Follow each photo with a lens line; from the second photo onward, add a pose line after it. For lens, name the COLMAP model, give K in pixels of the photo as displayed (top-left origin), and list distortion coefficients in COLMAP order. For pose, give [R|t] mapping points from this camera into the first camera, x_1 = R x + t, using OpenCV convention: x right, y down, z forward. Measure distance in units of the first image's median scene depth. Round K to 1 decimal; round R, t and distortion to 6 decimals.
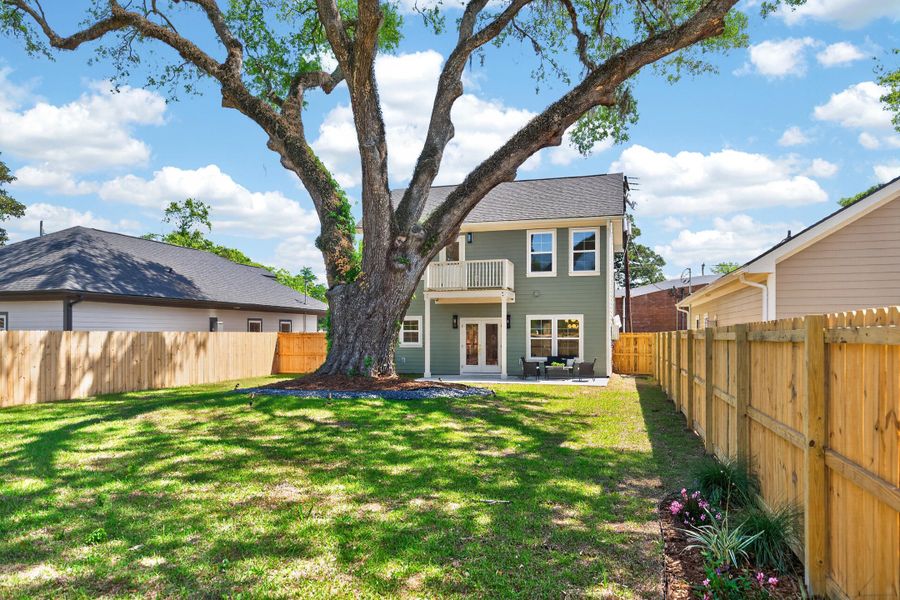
lens RADIAL K [[596.1, 0, 450.0], [0, 596.1, 300.0], [0, 0, 1]] dist [0.004945, 0.002131]
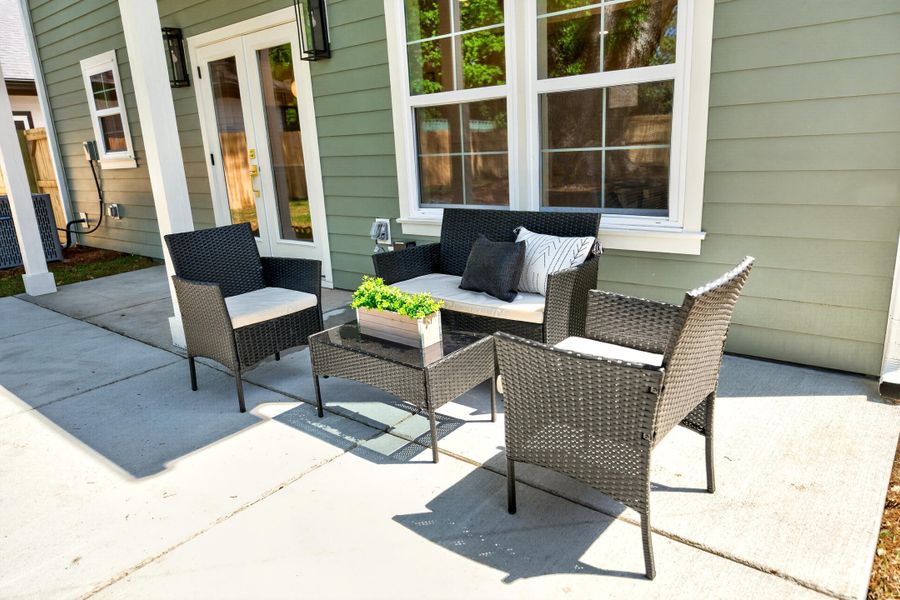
lens RADIAL K [[596.1, 0, 450.0], [0, 596.1, 300.0], [0, 0, 1]] dist [0.004945, 0.002131]
pose [[0.906396, 0.058790, -0.418319, 0.227396], [0.065968, 0.958420, 0.277631, 0.072739], [0.417247, -0.279240, 0.864829, 0.845461]]
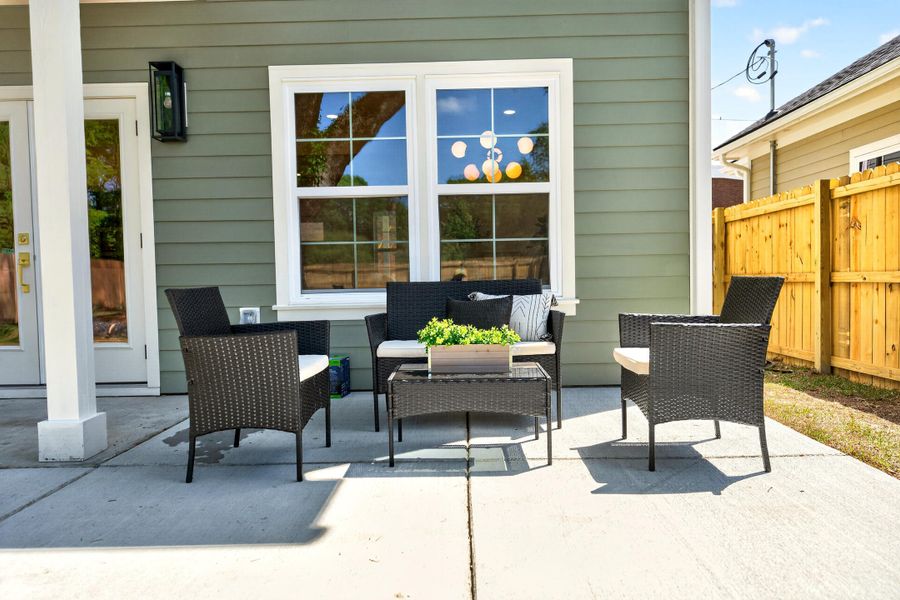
lens RADIAL K [[596.1, 0, 450.0], [0, 596.1, 300.0], [0, 0, 1]] dist [0.004945, 0.002131]
pose [[0.971704, -0.028743, 0.234448, 0.139187], [0.014456, 0.997945, 0.062431, 0.087330], [-0.235761, -0.057275, 0.970122, 0.817575]]
